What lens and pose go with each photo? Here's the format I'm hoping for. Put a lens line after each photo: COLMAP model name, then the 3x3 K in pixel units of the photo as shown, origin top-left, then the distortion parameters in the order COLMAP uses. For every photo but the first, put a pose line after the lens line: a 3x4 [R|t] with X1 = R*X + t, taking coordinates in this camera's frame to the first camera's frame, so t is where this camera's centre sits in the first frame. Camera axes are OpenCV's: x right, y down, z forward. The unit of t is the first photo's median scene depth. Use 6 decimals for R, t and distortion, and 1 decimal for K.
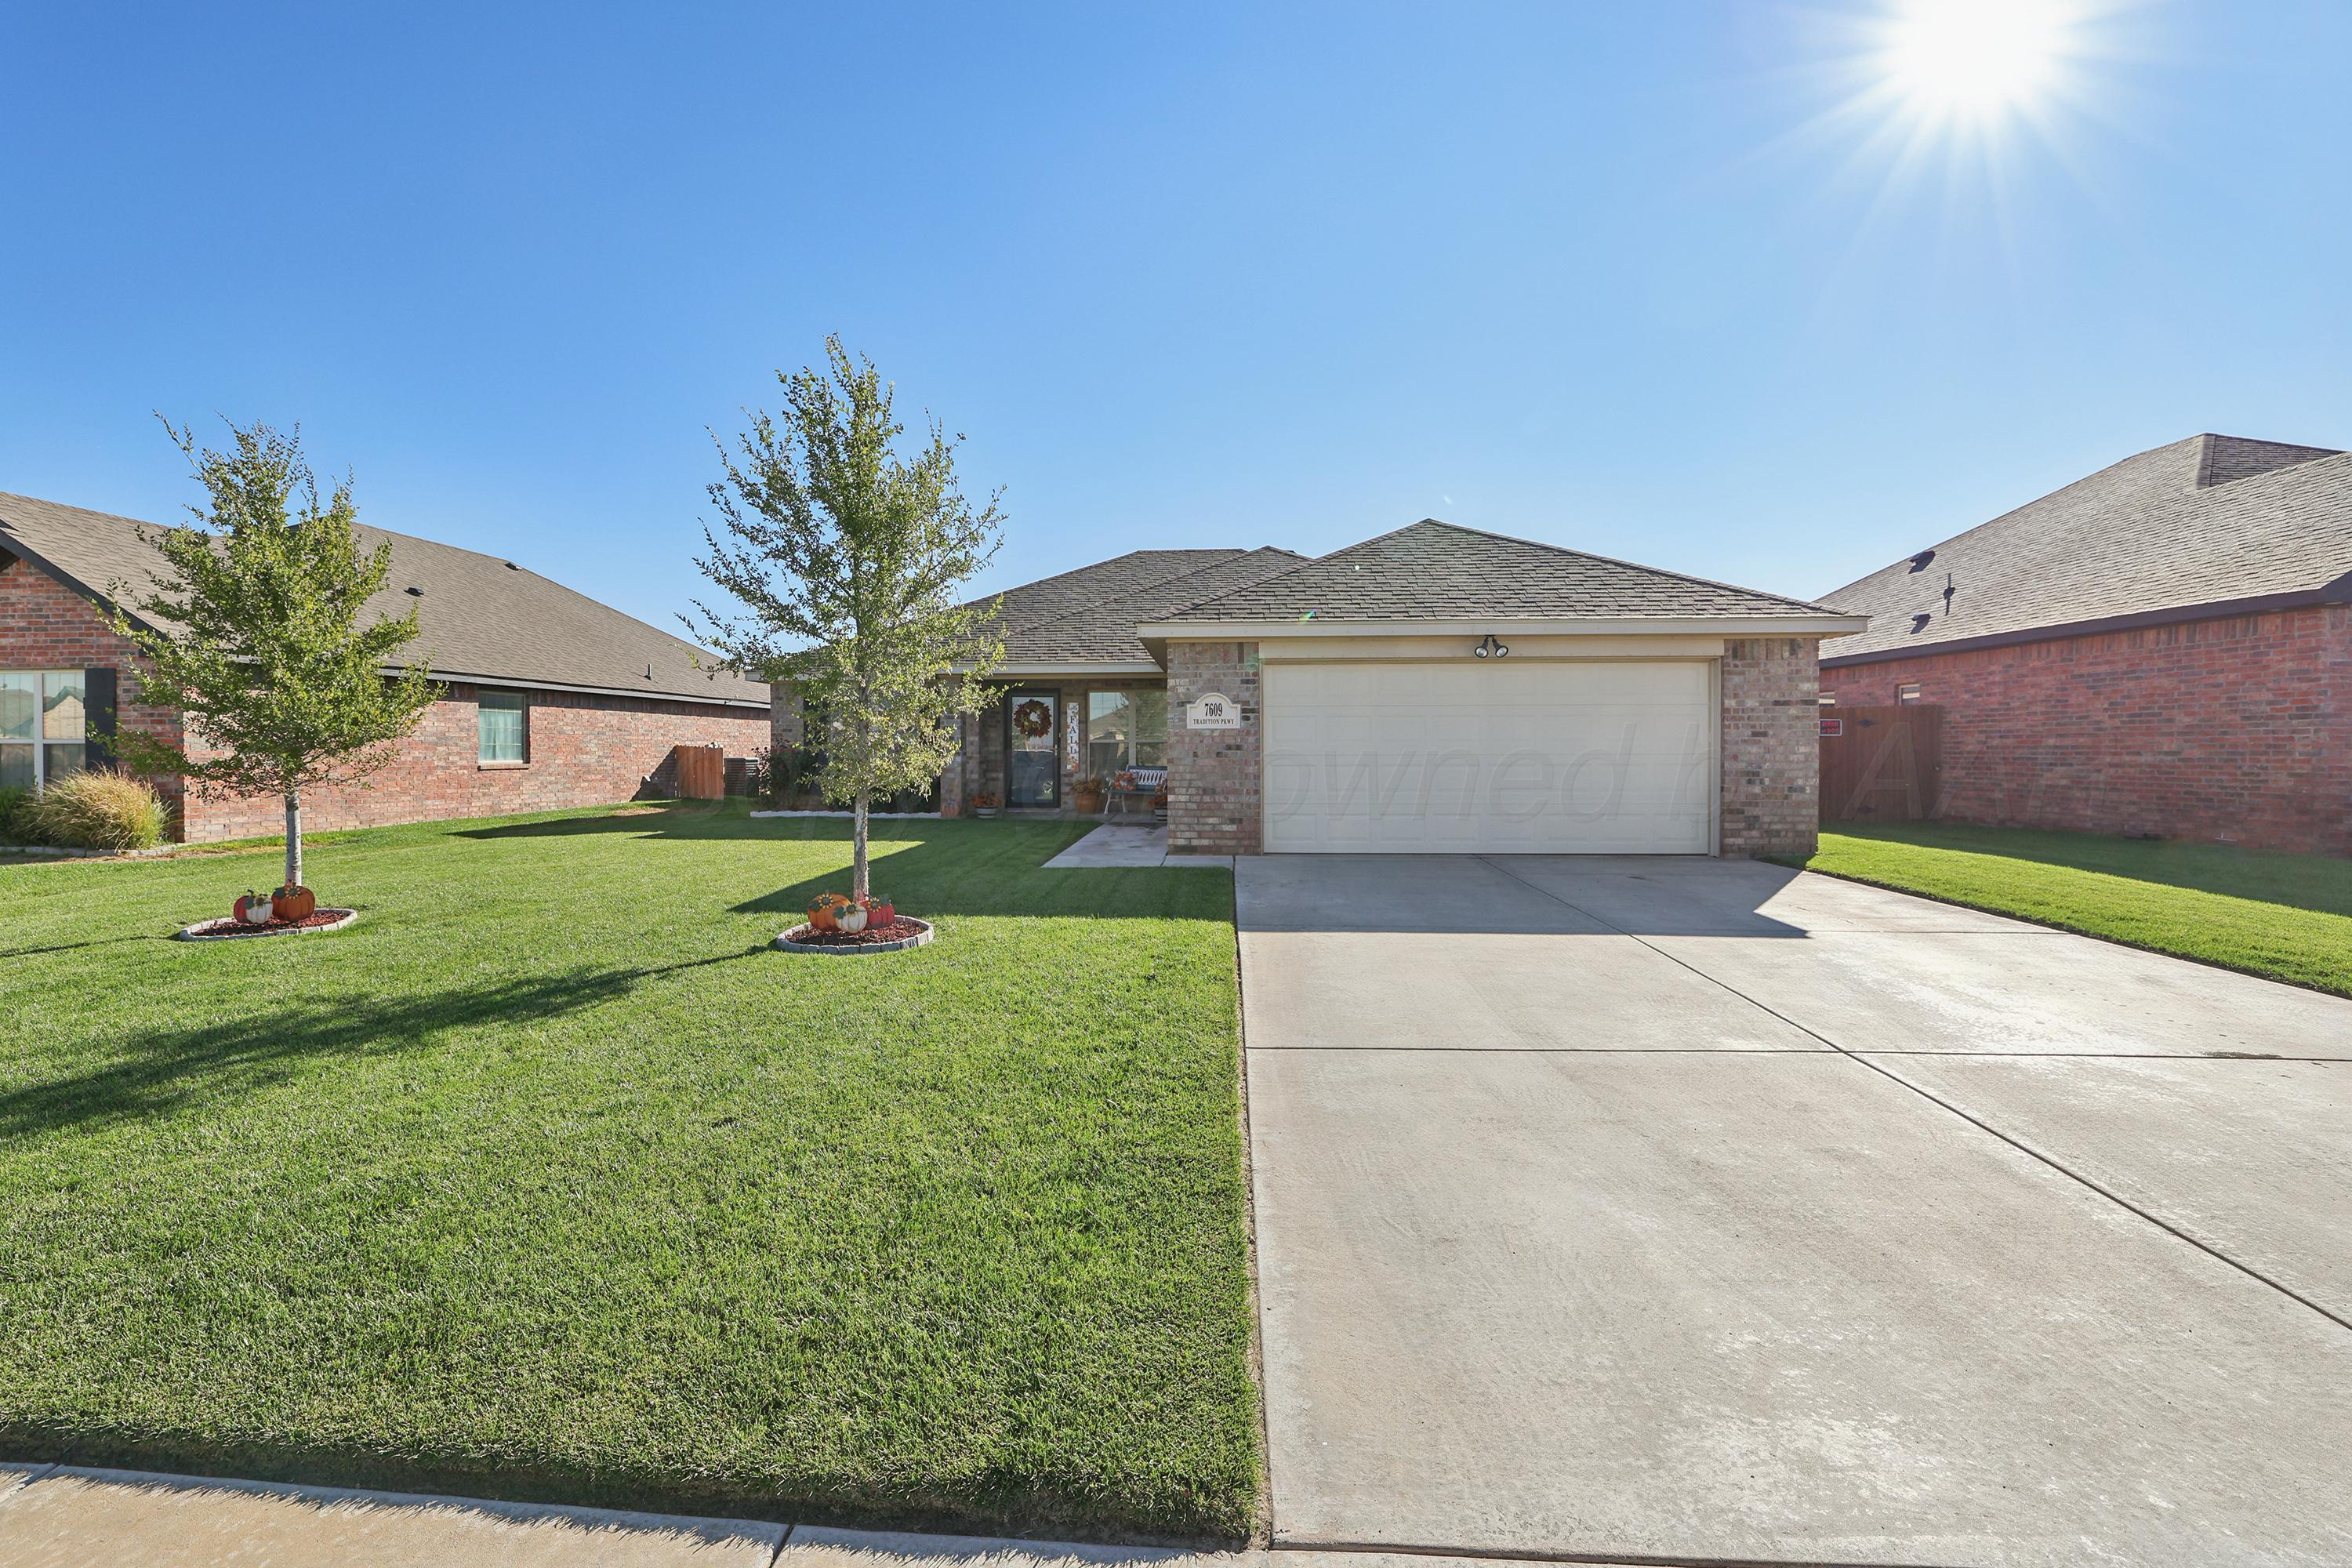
lens RADIAL K [[1028.5, 0, 1173.8], [0, 1028.5, 754.2], [0, 0, 1]] dist [-0.045977, 0.018787]
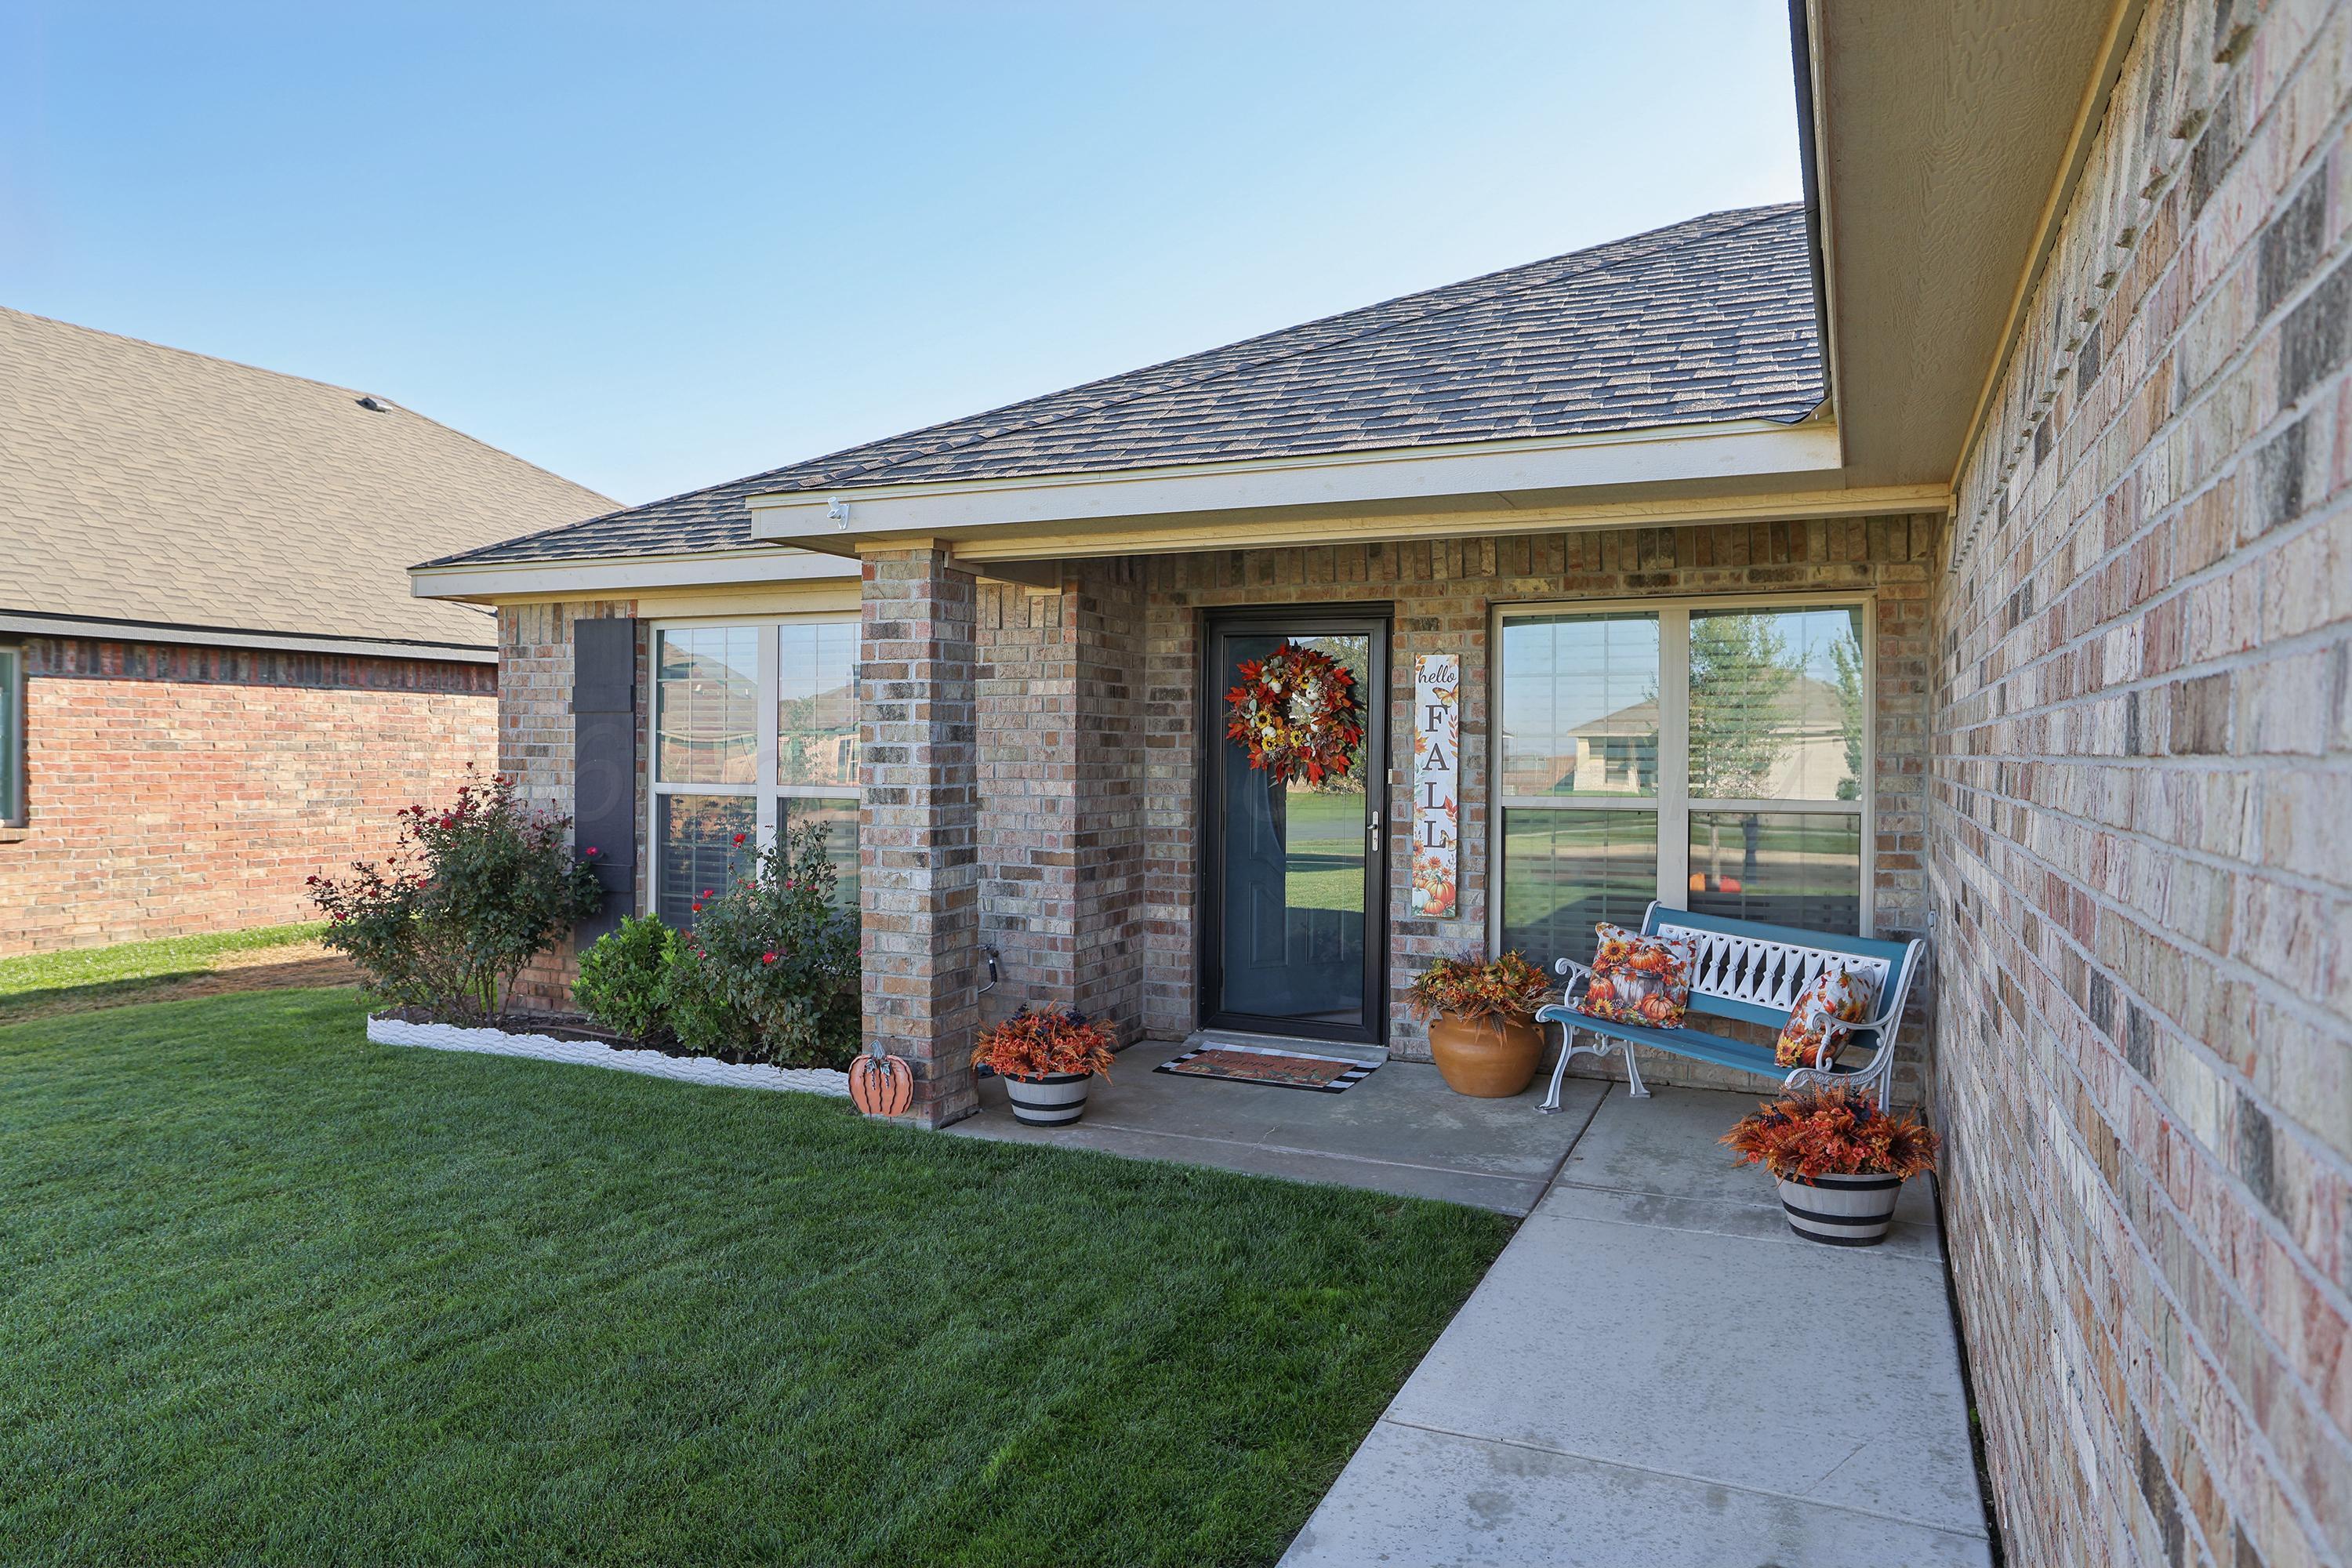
lens RADIAL K [[1501.7, 0, 1176.0], [0, 1501.7, 784.0], [0, 0, 1]] dist [0.001332, 0.000212]
pose [[0.934241, 0.017702, -0.356204, -0.034193], [-0.011628, 0.999748, 0.019185, -0.034981], [0.356454, -0.013781, 0.934211, 0.911381]]
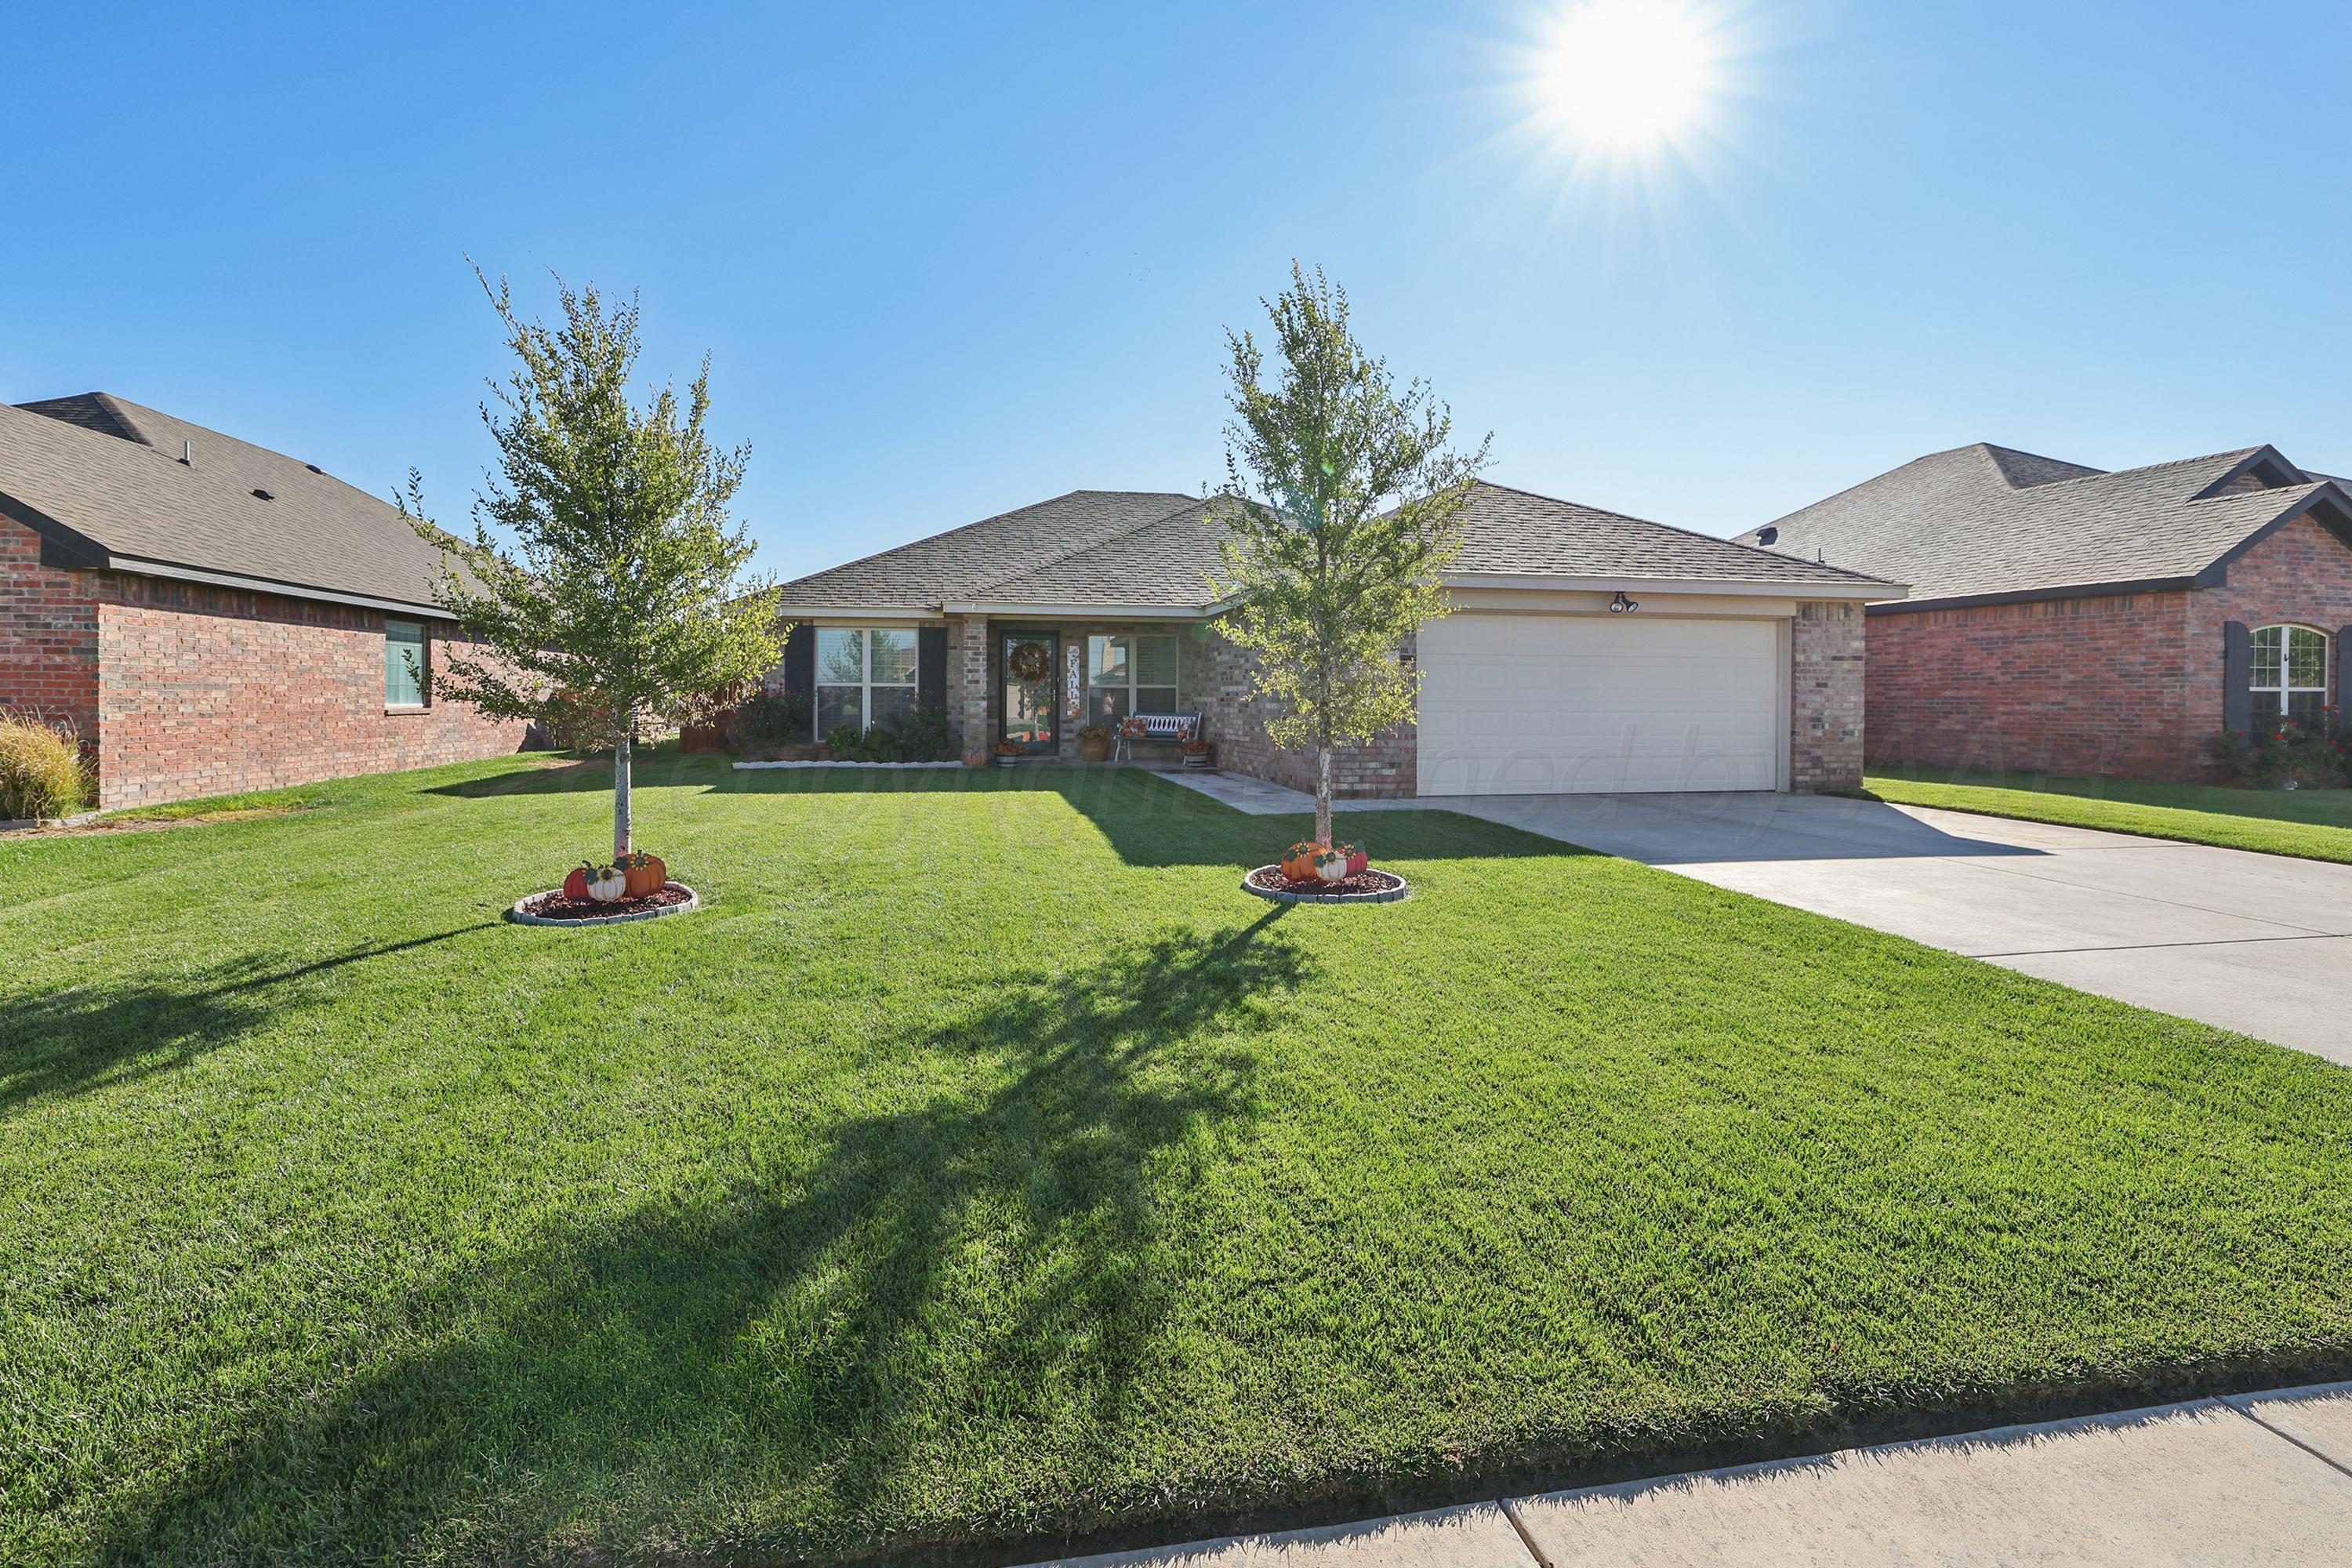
lens RADIAL K [[1047.2, 0, 1167.0], [0, 1047.2, 704.3], [0, 0, 1]] dist [-0.046871, 0.018131]
pose [[0.969977, 0.004282, 0.243159, -0.370846], [-0.004753, 0.999988, 0.001349, 0.003489], [-0.243150, -0.002464, 0.969986, 0.043303]]
